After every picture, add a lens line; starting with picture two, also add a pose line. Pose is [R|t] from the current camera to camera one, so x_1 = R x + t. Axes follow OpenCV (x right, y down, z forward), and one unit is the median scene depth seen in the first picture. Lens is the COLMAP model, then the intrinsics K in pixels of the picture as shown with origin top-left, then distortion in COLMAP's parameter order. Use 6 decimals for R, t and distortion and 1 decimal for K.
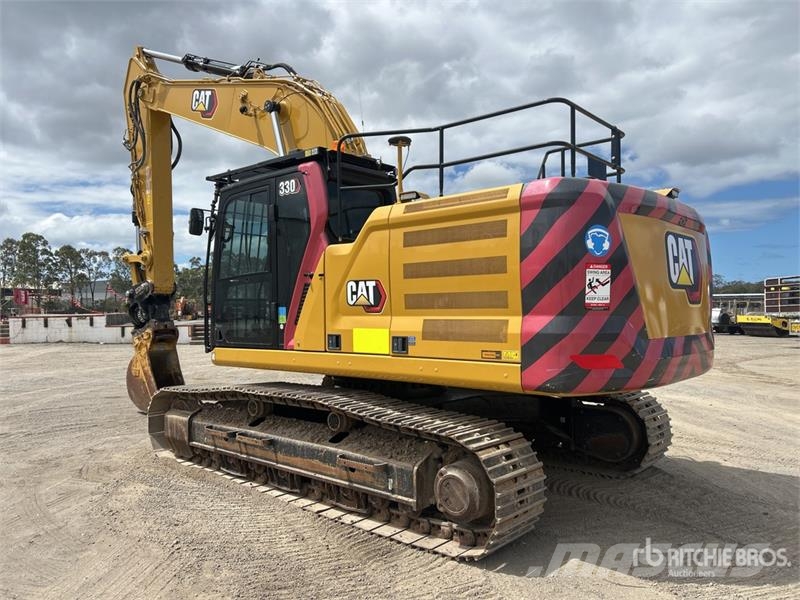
lens RADIAL K [[604.2, 0, 406.5], [0, 604.2, 303.5], [0, 0, 1]] dist [0.051003, -0.054252]
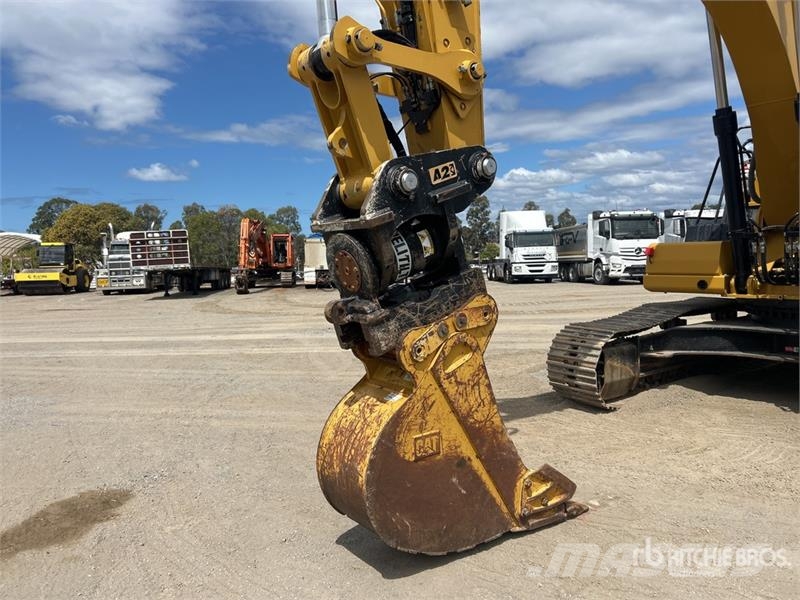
lens RADIAL K [[603.9, 0, 400.0], [0, 603.9, 300.0], [0, 0, 1]] dist [0.049964, -0.065121]
pose [[0.211264, -0.069988, 0.974920, -0.836681], [0.014795, 0.997548, 0.068406, 0.022894], [-0.977317, -0.000027, 0.211781, 1.076710]]
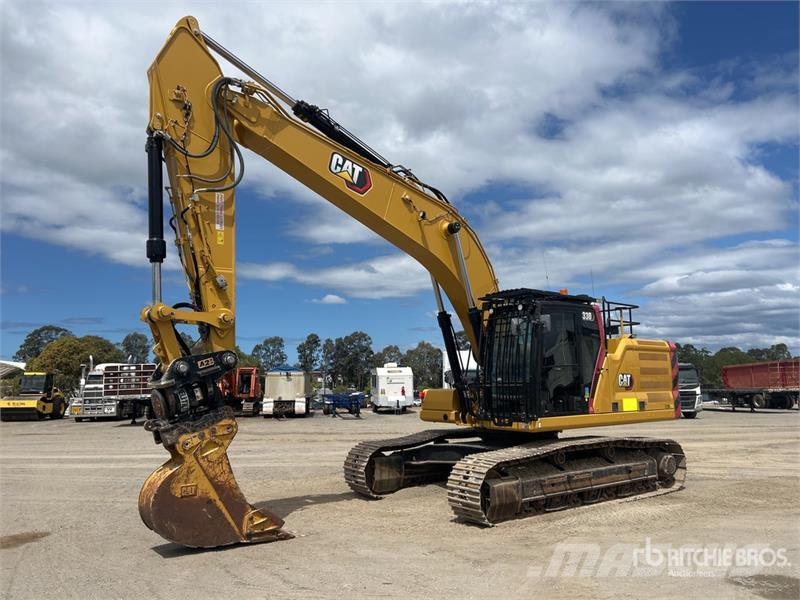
lens RADIAL K [[604.2, 0, 406.5], [0, 604.2, 303.5], [0, 0, 1]] dist [0.051003, -0.054252]
pose [[0.186984, 0.138400, 0.972565, -1.204497], [-0.002352, 0.990086, -0.140441, 0.007910], [-0.982360, 0.023972, 0.185456, 0.731561]]
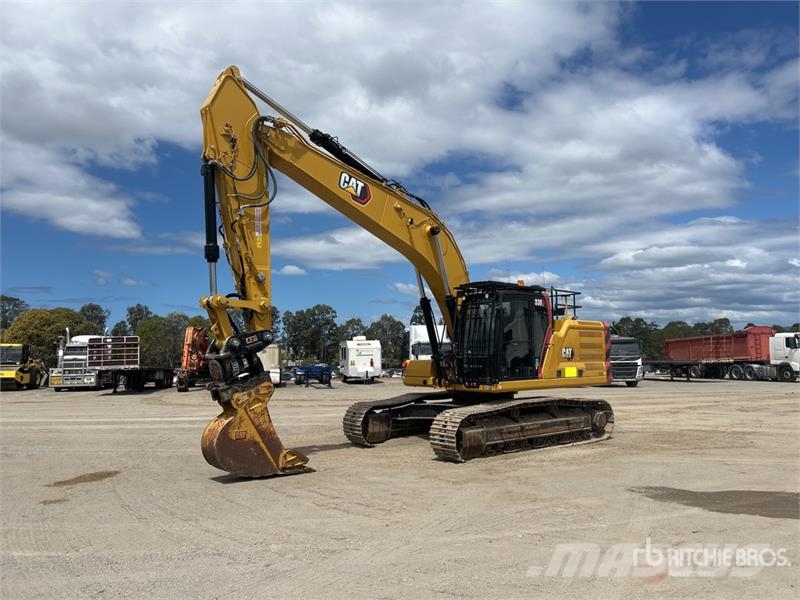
lens RADIAL K [[604.2, 0, 406.5], [0, 604.2, 303.5], [0, 0, 1]] dist [0.051003, -0.054252]
pose [[0.121639, 0.094882, 0.988029, -1.465007], [-0.003208, 0.995453, -0.095200, 0.010781], [-0.992569, 0.008411, 0.121391, 0.745963]]
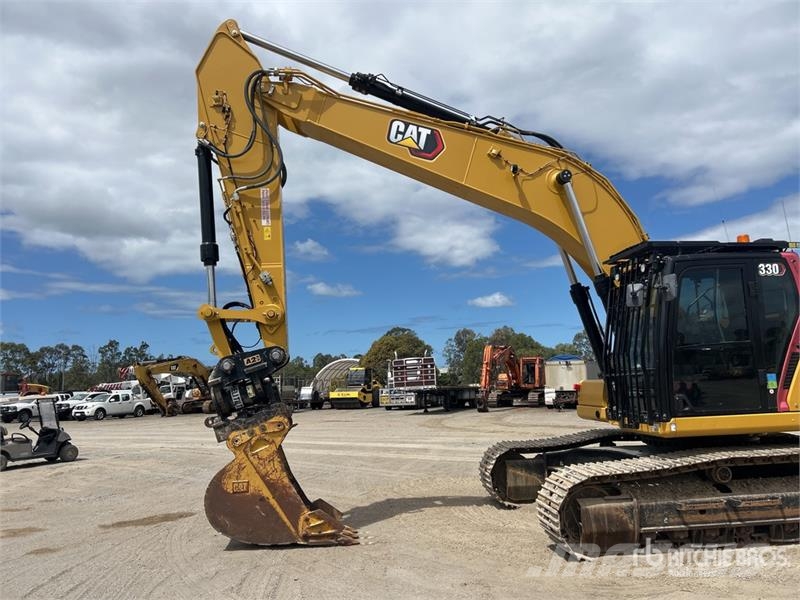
lens RADIAL K [[604.2, 0, 406.5], [0, 604.2, 303.5], [0, 0, 1]] dist [0.051003, -0.054252]
pose [[0.664392, 0.082644, 0.742801, -0.939672], [0.018444, 0.991752, -0.126839, 0.005143], [-0.747156, 0.097971, 0.657388, 0.469113]]
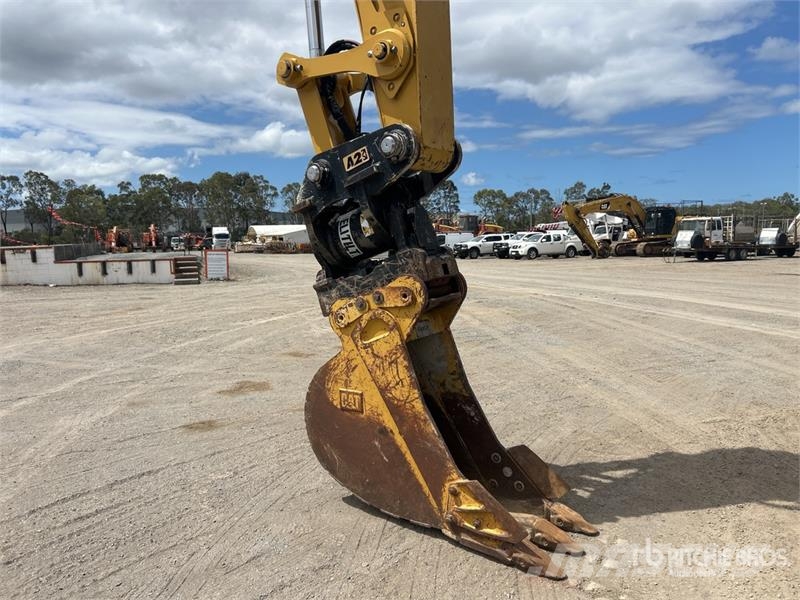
lens RADIAL K [[604.2, 0, 406.5], [0, 604.2, 303.5], [0, 0, 1]] dist [0.051003, -0.054252]
pose [[0.993951, -0.027348, 0.106368, -0.505583], [0.014654, 0.992865, 0.118342, 0.019417], [-0.108845, -0.116068, 0.987259, 0.744595]]
